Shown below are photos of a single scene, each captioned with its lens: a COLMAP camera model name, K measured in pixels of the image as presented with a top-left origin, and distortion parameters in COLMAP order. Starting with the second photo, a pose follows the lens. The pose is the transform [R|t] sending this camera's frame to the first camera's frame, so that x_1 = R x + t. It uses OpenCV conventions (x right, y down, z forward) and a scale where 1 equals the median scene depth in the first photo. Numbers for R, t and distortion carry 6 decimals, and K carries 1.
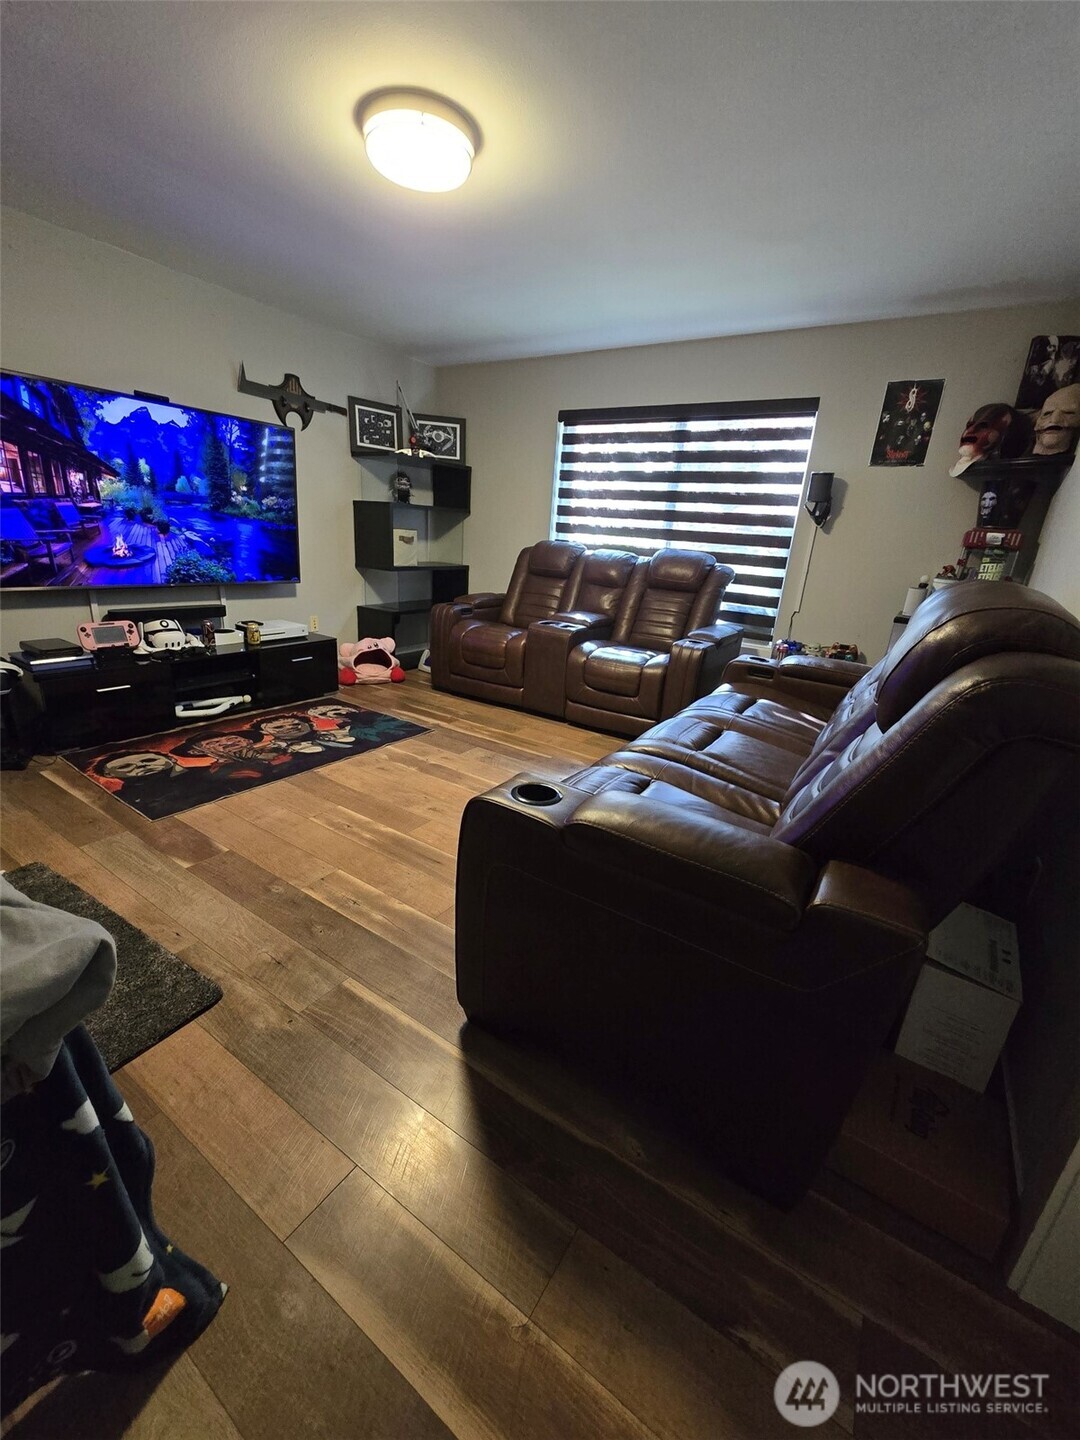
lens RADIAL K [[589.8, 0, 538.4], [0, 589.8, 721.5], [0, 0, 1]] dist [-0.002362, -0.000167]
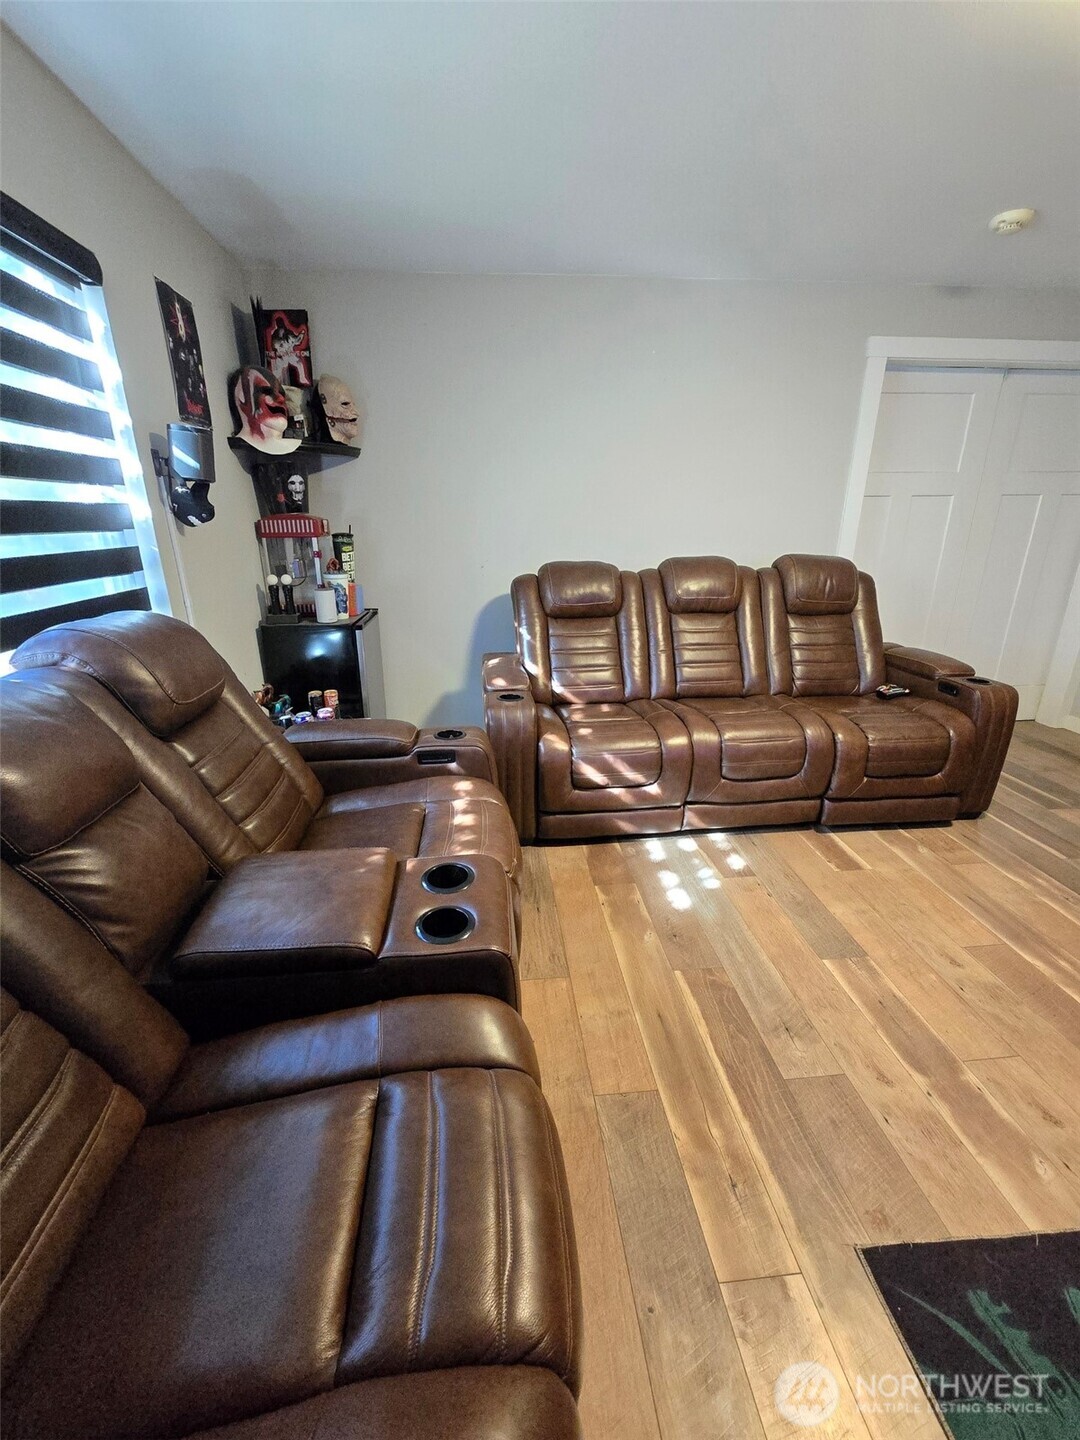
lens RADIAL K [[589.8, 0, 539.3], [0, 589.8, 722.0], [0, 0, 1]] dist [-0.002362, -0.000167]
pose [[-0.621808, -0.315851, 0.716654, -0.233337], [0.213027, 0.812354, 0.542863, -0.480534], [-0.753641, 0.490223, -0.437844, 1.271052]]
